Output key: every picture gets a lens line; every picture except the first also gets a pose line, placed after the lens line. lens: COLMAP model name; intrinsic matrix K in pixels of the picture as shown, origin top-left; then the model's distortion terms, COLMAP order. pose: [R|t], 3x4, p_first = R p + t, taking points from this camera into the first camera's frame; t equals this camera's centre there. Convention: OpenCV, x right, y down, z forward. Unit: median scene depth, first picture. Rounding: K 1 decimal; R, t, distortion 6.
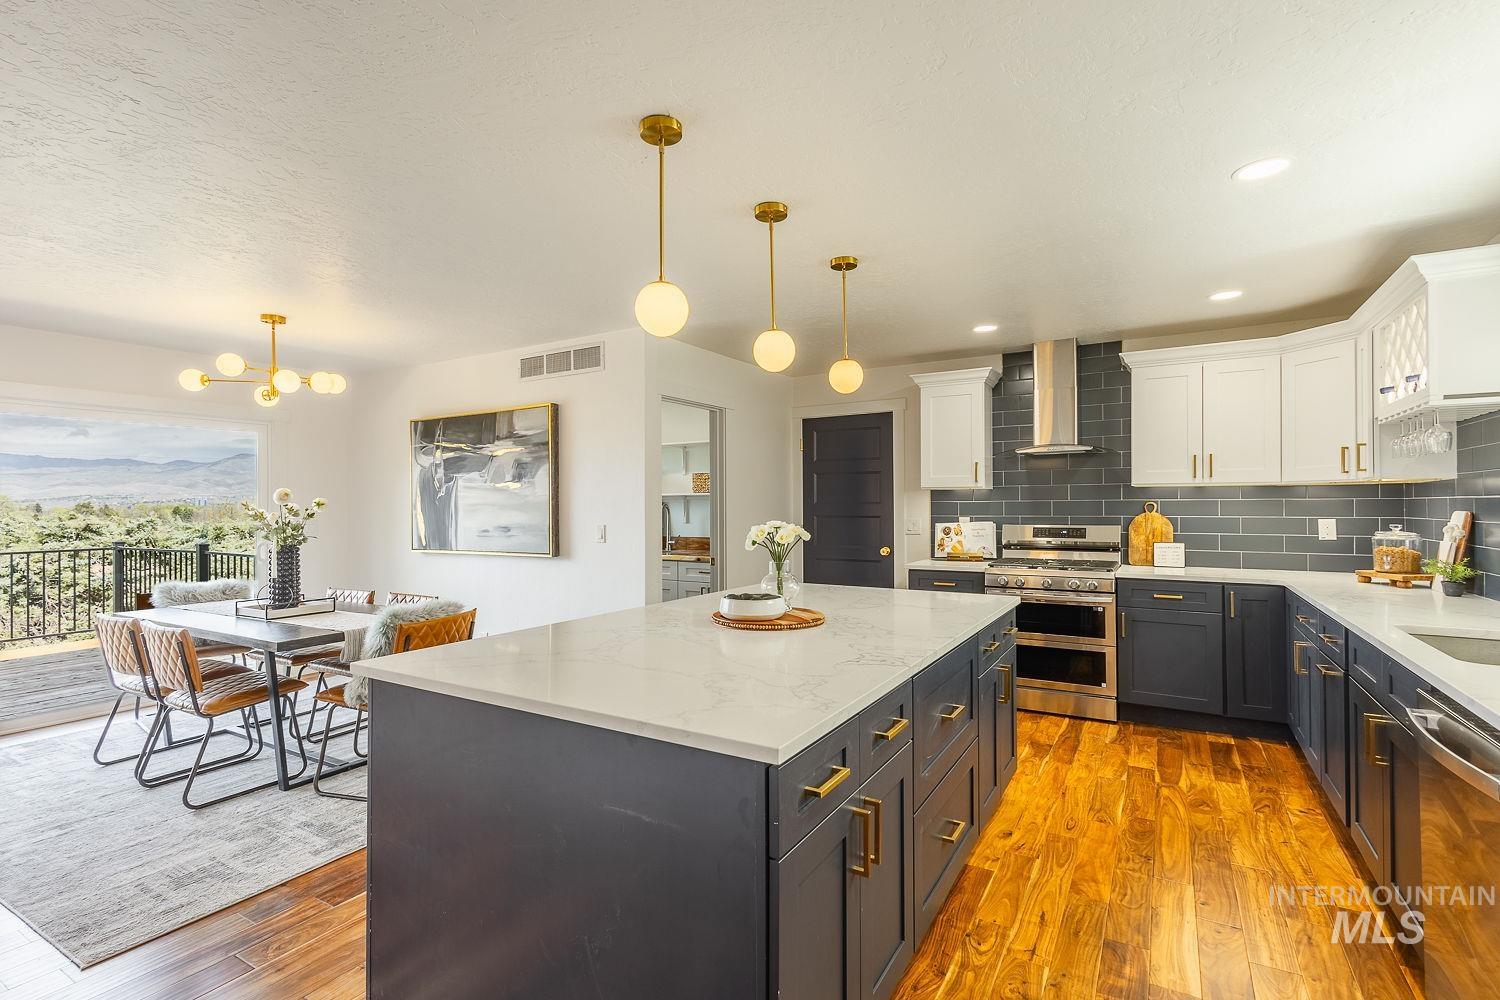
lens RADIAL K [[699.1, 0, 750.0], [0, 699.1, 500.0], [0, 0, 1]] dist [0.005450, -0.001066]
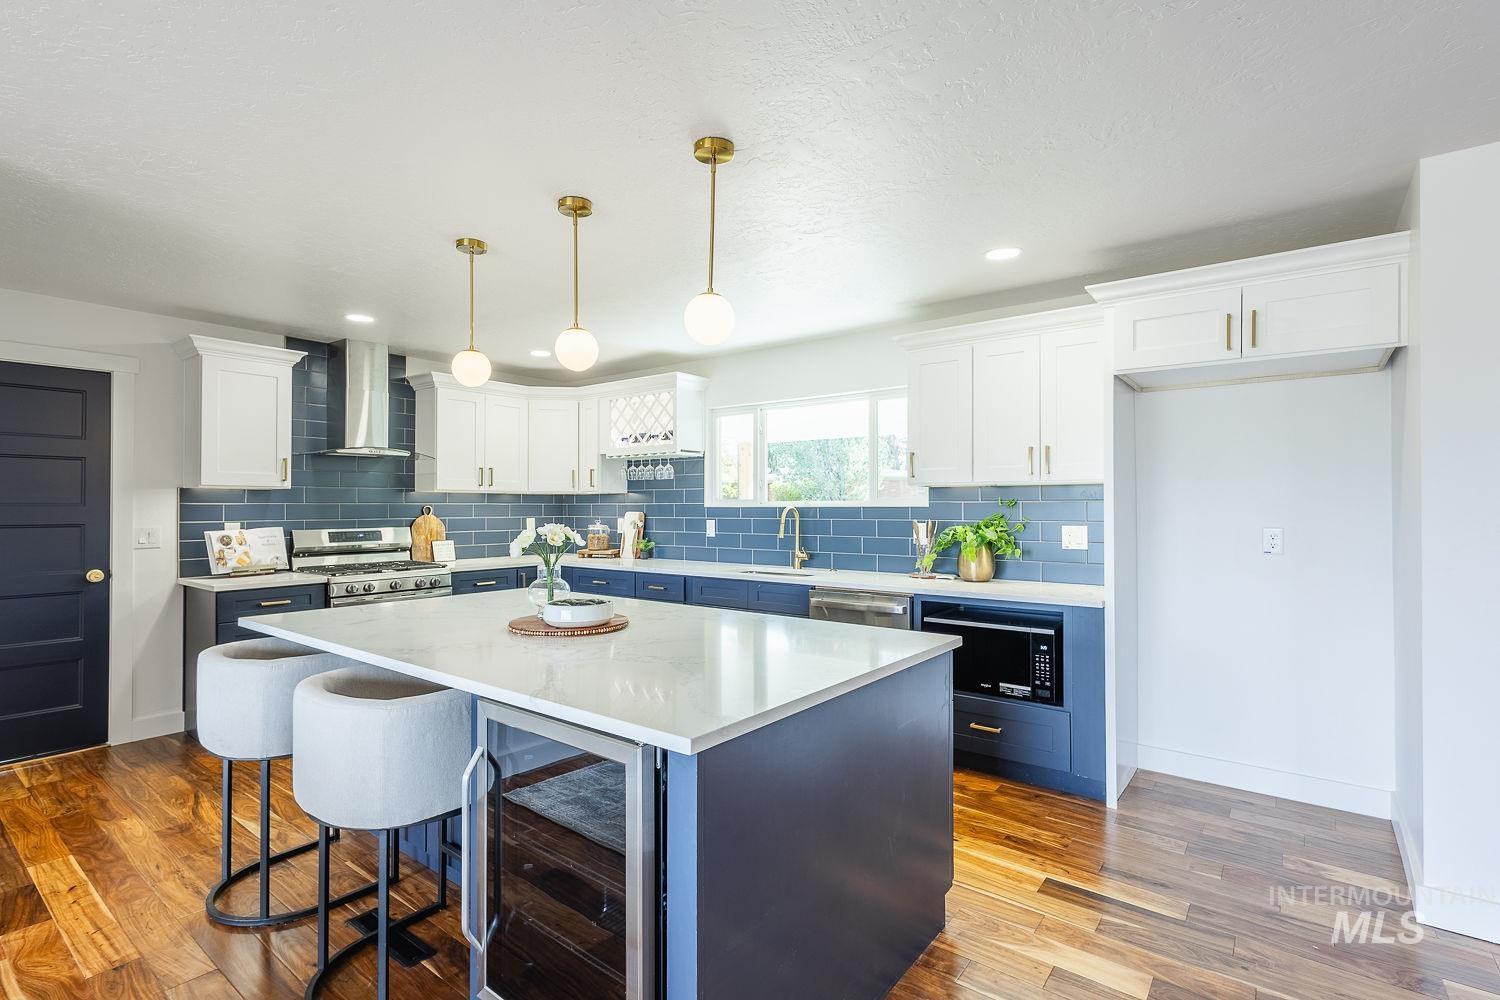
lens RADIAL K [[699.1, 0, 750.0], [0, 699.1, 500.0], [0, 0, 1]] dist [0.005450, -0.001066]
pose [[0.130016, 0.012255, 0.991436, -0.491448], [-0.007717, 0.999906, -0.011347, 0.002855], [-0.991482, -0.006176, 0.130099, 0.343572]]
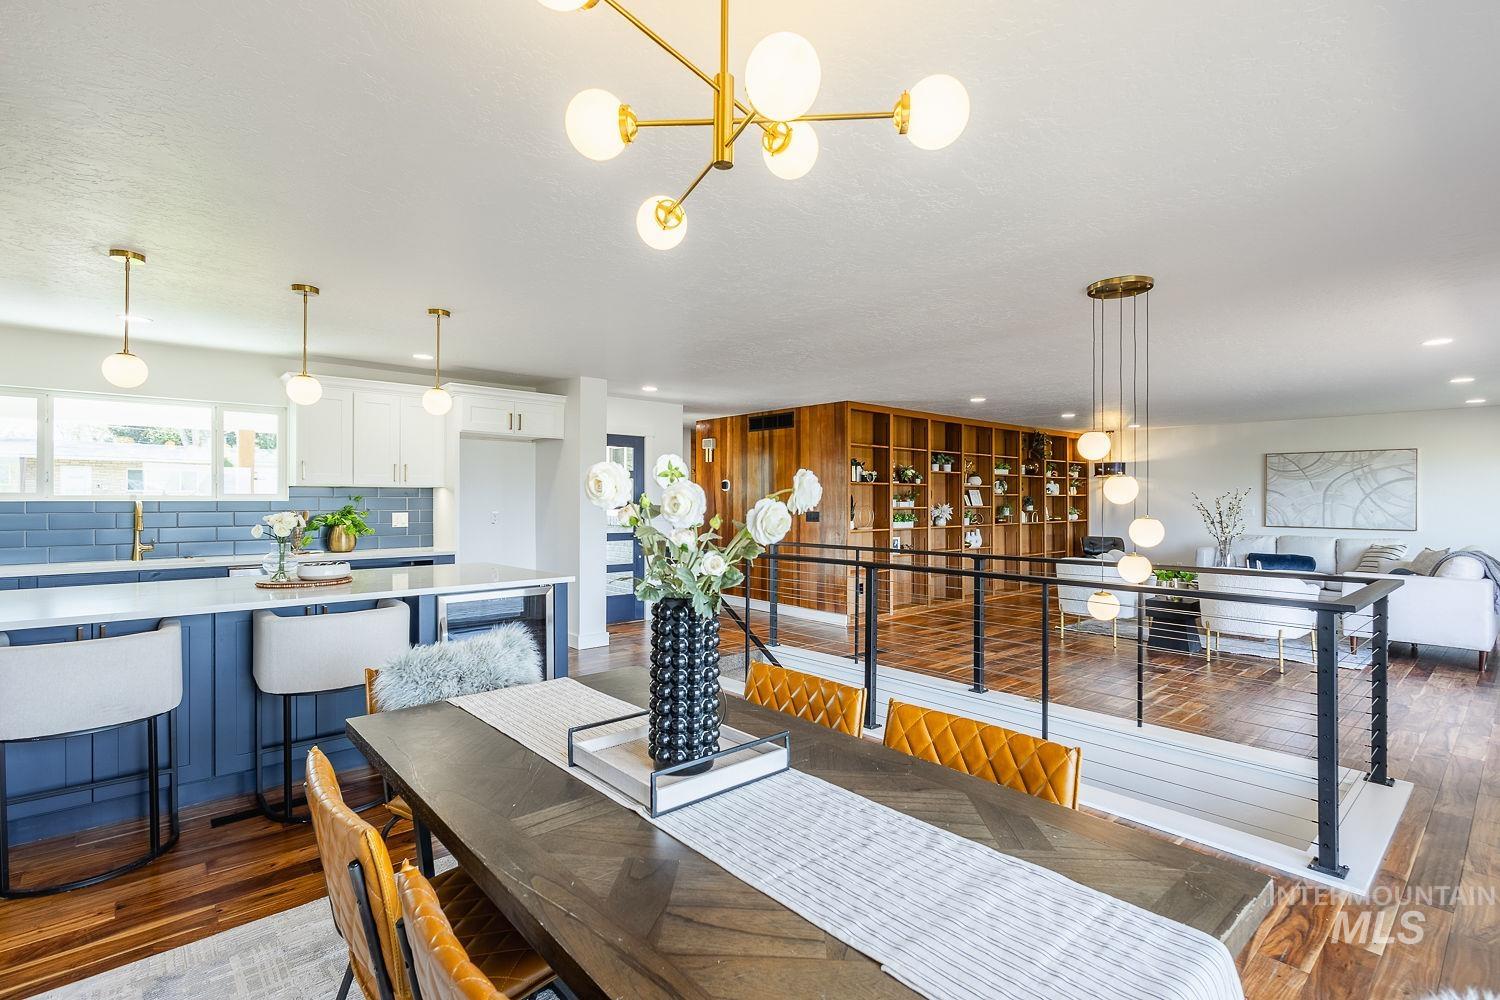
lens RADIAL K [[699.1, 0, 750.0], [0, 699.1, 500.0], [0, 0, 1]] dist [0.005450, -0.001066]
pose [[-0.954710, 0.005916, 0.297479, -0.667850], [0.002518, 0.999927, -0.011803, 0.013779], [-0.297527, -0.010520, -0.954655, 1.139801]]
